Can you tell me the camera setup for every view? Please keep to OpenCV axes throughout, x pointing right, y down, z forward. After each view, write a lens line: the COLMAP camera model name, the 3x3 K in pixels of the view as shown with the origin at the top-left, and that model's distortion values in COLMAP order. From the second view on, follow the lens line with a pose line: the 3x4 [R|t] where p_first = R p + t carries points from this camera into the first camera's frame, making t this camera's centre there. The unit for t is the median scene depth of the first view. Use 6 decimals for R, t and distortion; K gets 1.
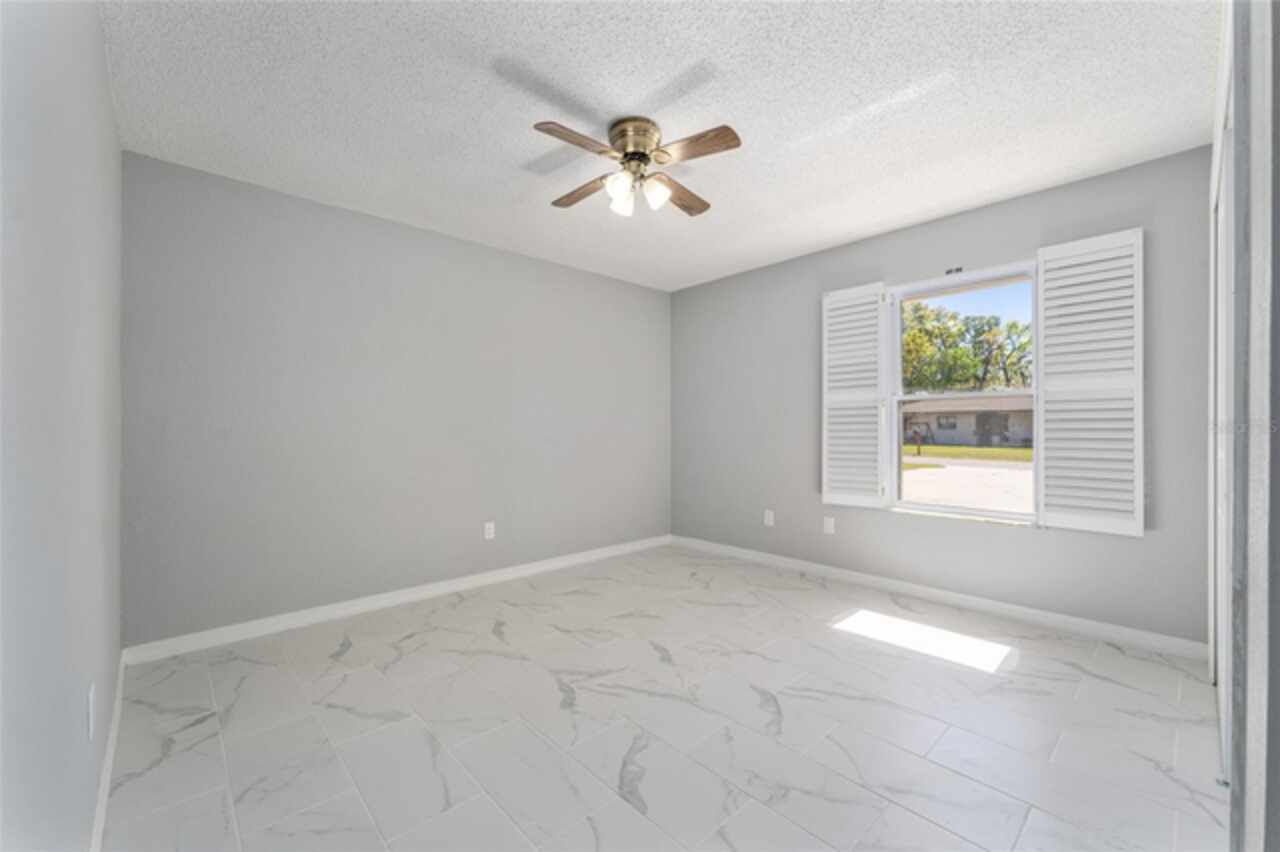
lens RADIAL K [[507.9, 0, 641.3], [0, 507.9, 430.9], [0, 0, 1]] dist [0.005143, -0.000703]
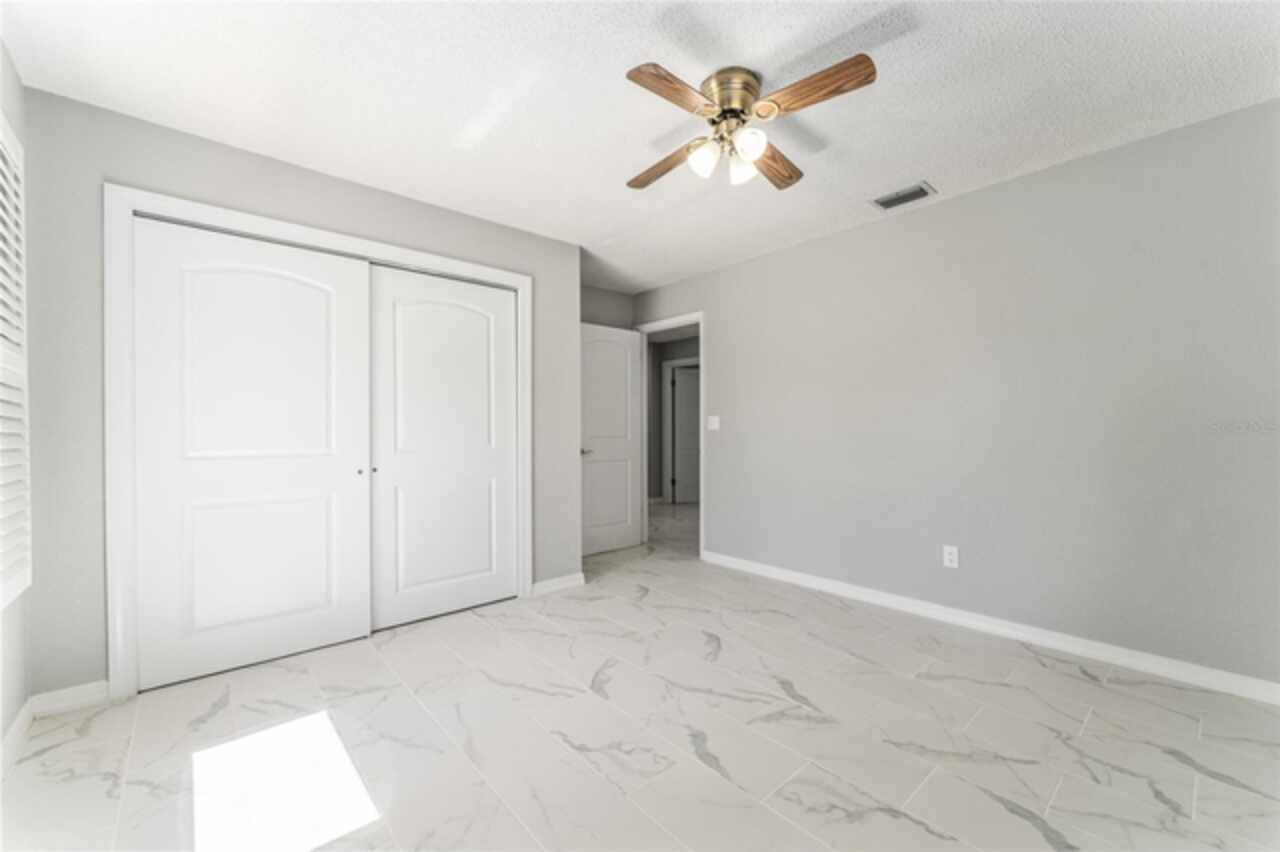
lens RADIAL K [[507.9, 0, 640.0], [0, 507.9, 430.8], [0, 0, 1]] dist [0.005143, -0.000703]
pose [[-0.999597, 0.004962, 0.027957, 0.126427], [0.004823, 0.999976, -0.005043, 0.001828], [-0.027982, -0.004907, -0.999596, 1.982613]]
